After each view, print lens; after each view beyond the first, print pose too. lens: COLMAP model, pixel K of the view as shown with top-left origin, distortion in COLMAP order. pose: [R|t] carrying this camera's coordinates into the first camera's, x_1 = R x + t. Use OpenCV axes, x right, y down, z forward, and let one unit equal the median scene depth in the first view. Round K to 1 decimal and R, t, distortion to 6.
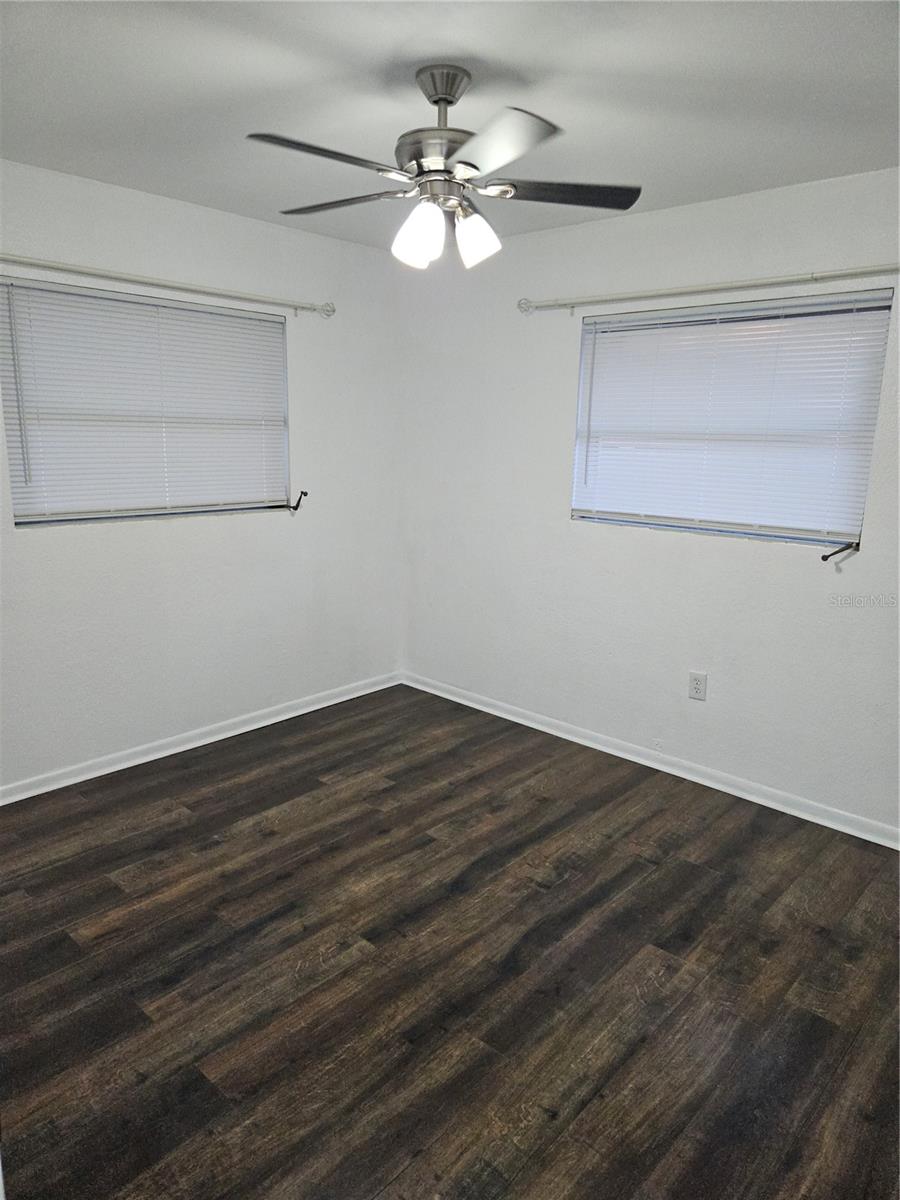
lens RADIAL K [[794.8, 0, 461.2], [0, 794.8, 605.2], [0, 0, 1]] dist [0.021235, -0.033683]
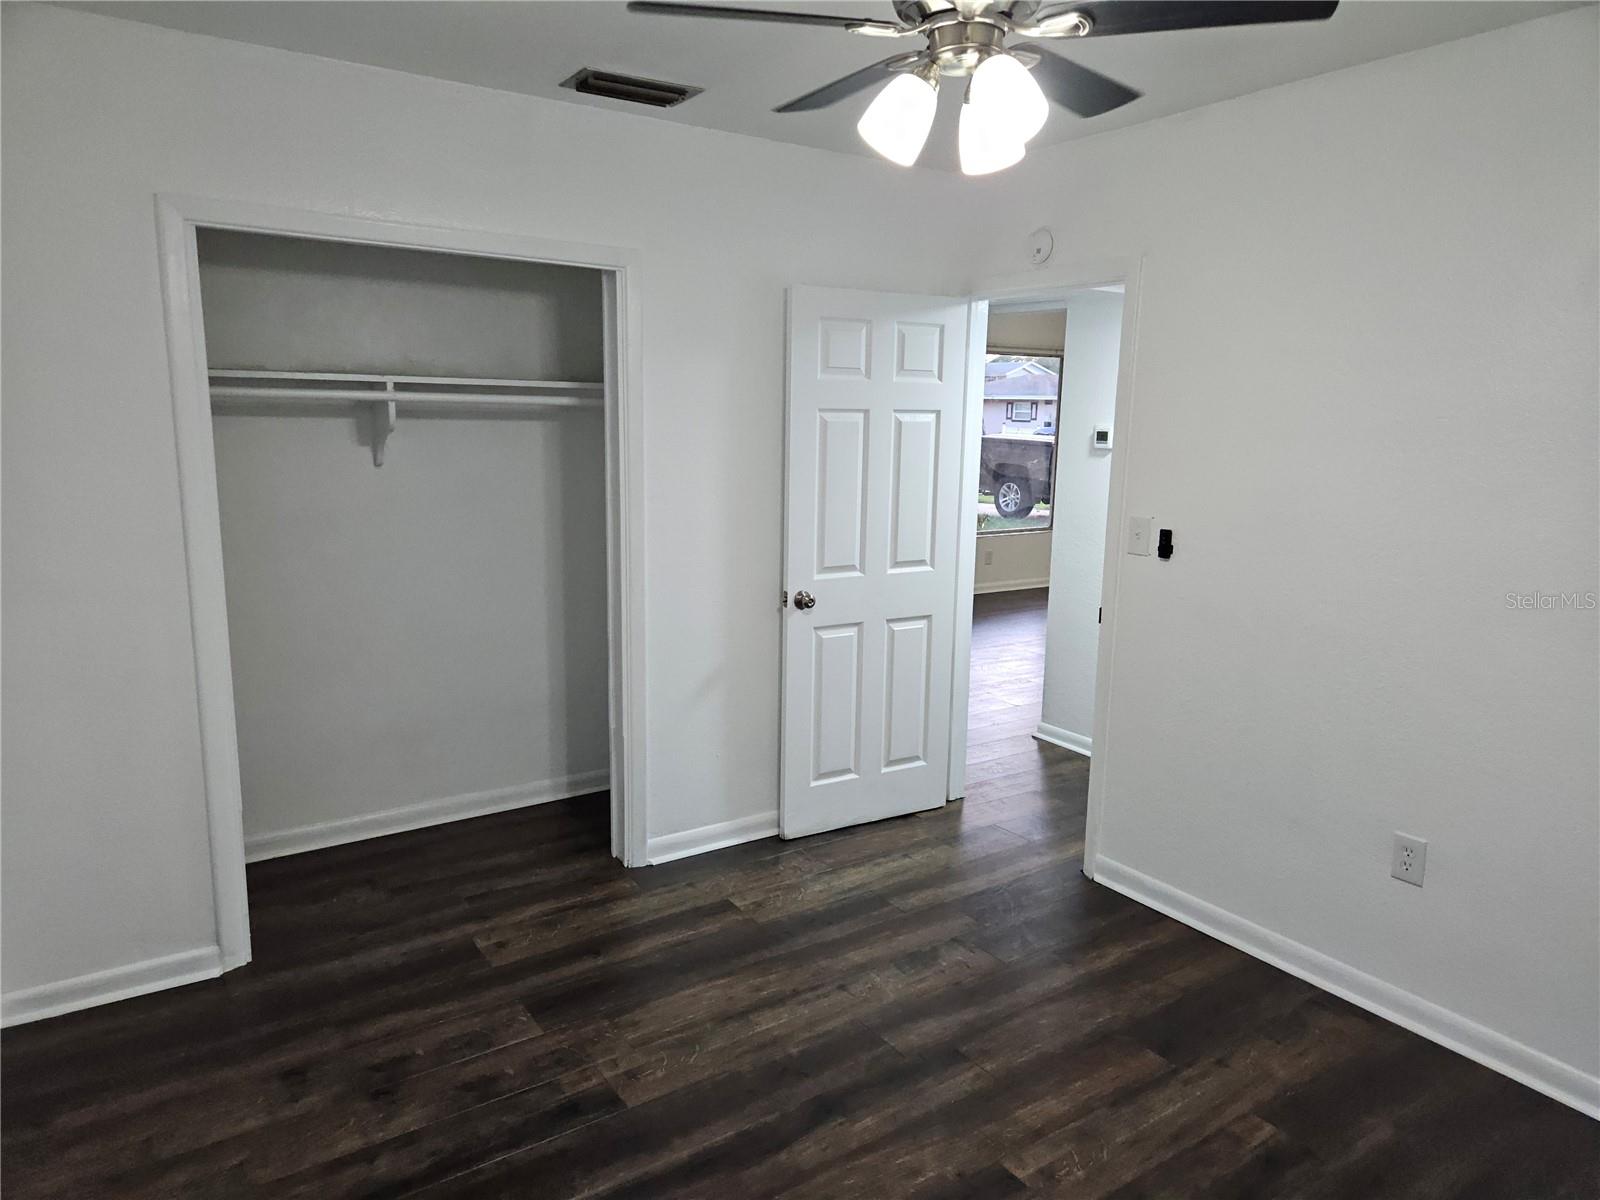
lens RADIAL K [[1059.7, 0, 800.1], [0, 1059.7, 591.0], [0, 0, 1]] dist [0.021235, -0.033683]
pose [[-0.969448, -0.079265, 0.232137, -0.124402], [0.017890, 0.920984, 0.389190, -0.447359], [-0.244644, 0.381452, -0.891428, 1.862004]]
